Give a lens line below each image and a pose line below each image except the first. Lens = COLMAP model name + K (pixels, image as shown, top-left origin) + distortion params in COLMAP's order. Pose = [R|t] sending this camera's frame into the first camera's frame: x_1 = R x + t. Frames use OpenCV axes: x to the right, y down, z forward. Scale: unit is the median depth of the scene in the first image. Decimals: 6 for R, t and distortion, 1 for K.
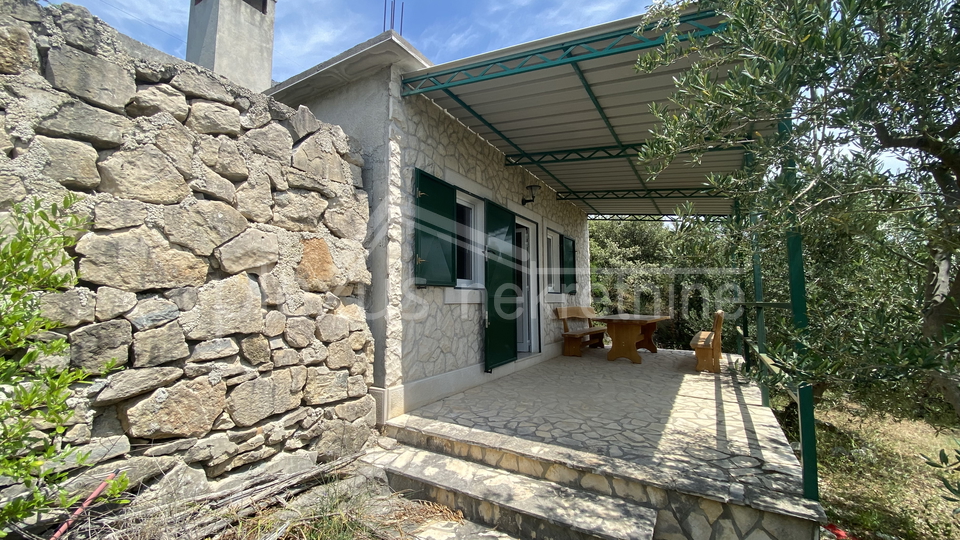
lens RADIAL K [[384.8, 0, 475.9], [0, 384.8, 266.4], [0, 0, 1]] dist [0.024269, -0.022151]
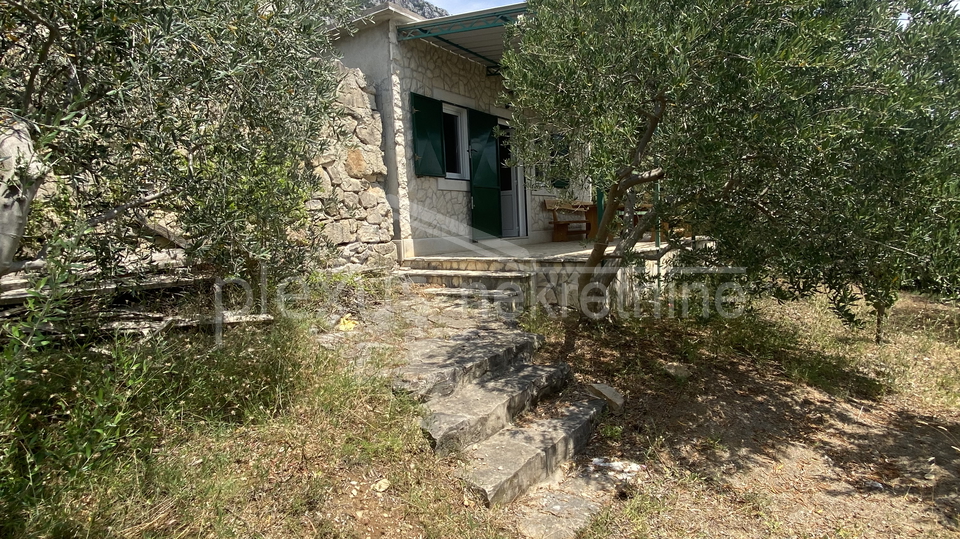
lens RADIAL K [[384.8, 0, 475.9], [0, 384.8, 265.9], [0, 0, 1]] dist [0.024269, -0.022151]
pose [[0.999292, -0.015618, -0.034214, 0.140323], [0.023663, 0.968168, 0.249179, 0.024635], [0.029233, -0.249812, 0.967853, -0.618442]]
